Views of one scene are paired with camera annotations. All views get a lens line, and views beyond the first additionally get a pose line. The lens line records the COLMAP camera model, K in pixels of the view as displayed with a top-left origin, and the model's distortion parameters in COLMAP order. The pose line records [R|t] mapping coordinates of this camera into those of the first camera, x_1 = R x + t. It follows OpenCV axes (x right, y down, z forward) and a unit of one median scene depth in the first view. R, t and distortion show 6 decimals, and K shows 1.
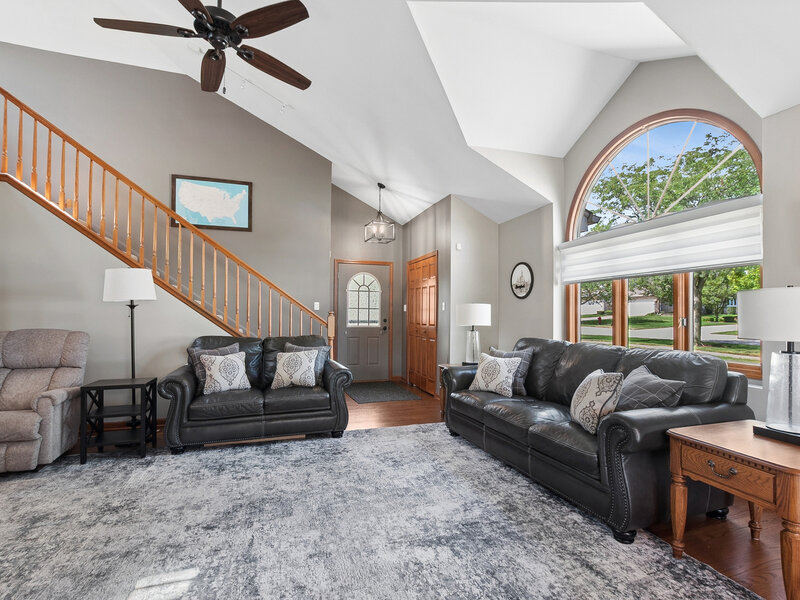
lens RADIAL K [[397.9, 0, 405.3], [0, 397.9, 311.9], [0, 0, 1]] dist [-0.007156, 0.001082]
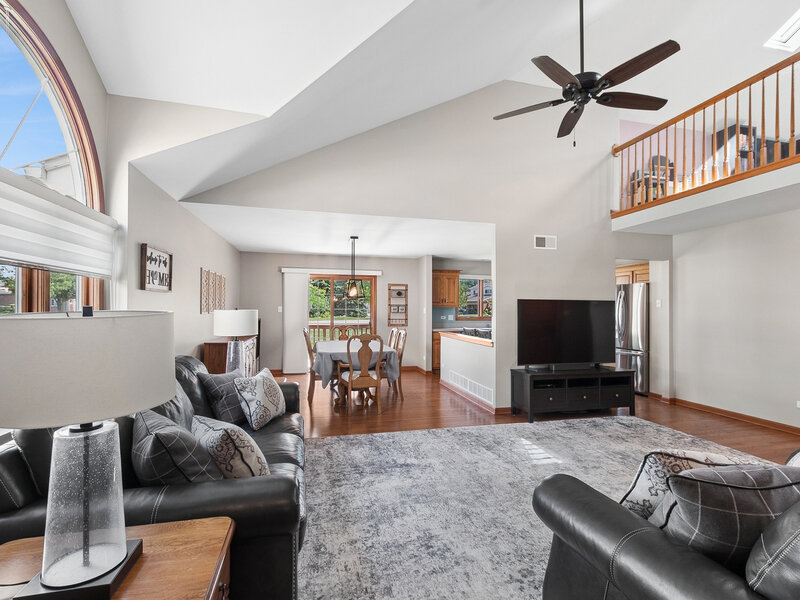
lens RADIAL K [[397.9, 0, 404.2], [0, 397.9, 306.1], [0, 0, 1]] dist [-0.007156, 0.001082]
pose [[-0.995916, -0.010383, 0.089685, -0.040388], [-0.012145, 0.999743, -0.019128, -0.027631], [-0.089464, -0.020139, -0.995786, 1.659589]]
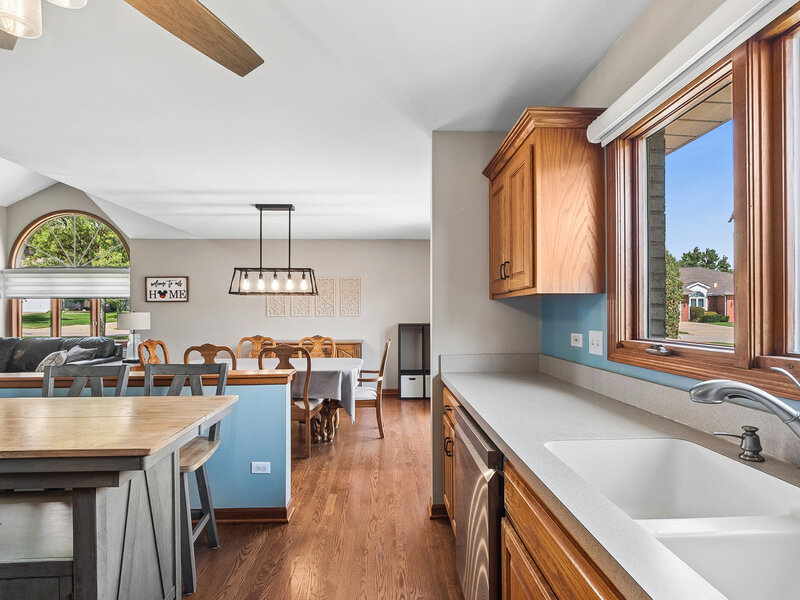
lens RADIAL K [[397.9, 0, 401.7], [0, 397.9, 312.5], [0, 0, 1]] dist [-0.007156, 0.001082]
pose [[0.284696, -0.004717, 0.958606, -0.741550], [-0.005379, 0.999964, 0.006518, -0.049663], [-0.958603, -0.007012, 0.284660, -1.005732]]
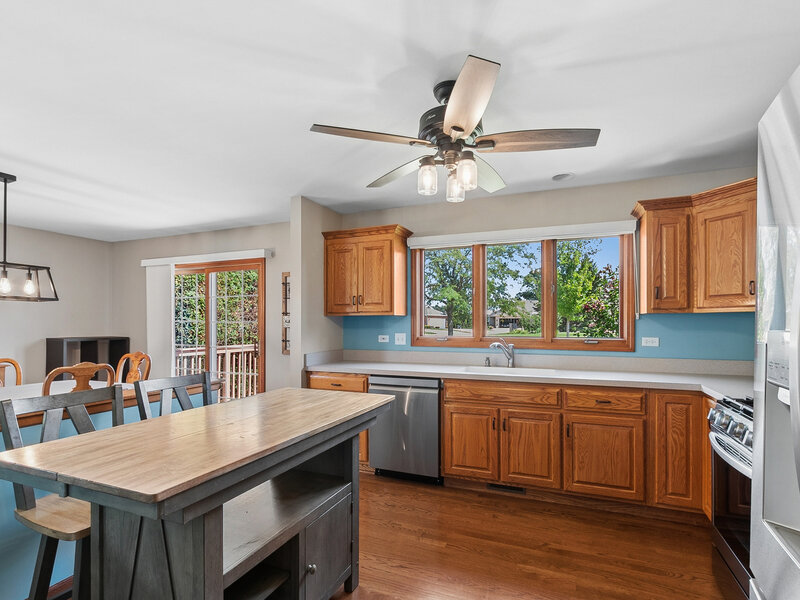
lens RADIAL K [[397.9, 0, 396.1], [0, 397.9, 319.8], [0, 0, 1]] dist [-0.007156, 0.001082]
pose [[-0.754685, 0.003801, 0.656076, -0.897374], [-0.008815, 0.999834, -0.015932, -0.043206], [-0.656028, -0.017808, -0.754527, -0.191672]]
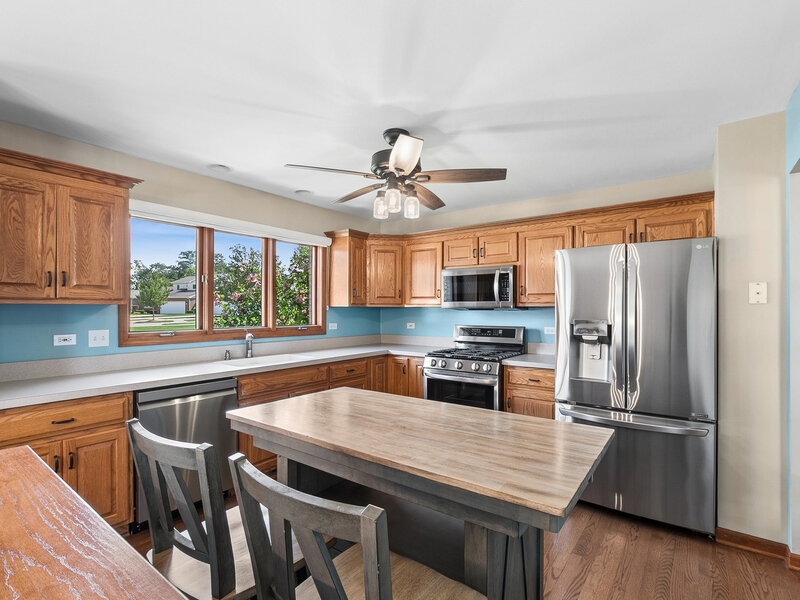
lens RADIAL K [[397.9, 0, 411.2], [0, 397.9, 307.8], [0, 0, 1]] dist [-0.007156, 0.001082]
pose [[-0.815474, -0.005795, -0.578764, -0.168892], [0.002167, 0.999912, -0.013065, -0.055902], [0.578789, -0.011909, -0.815390, -0.057955]]
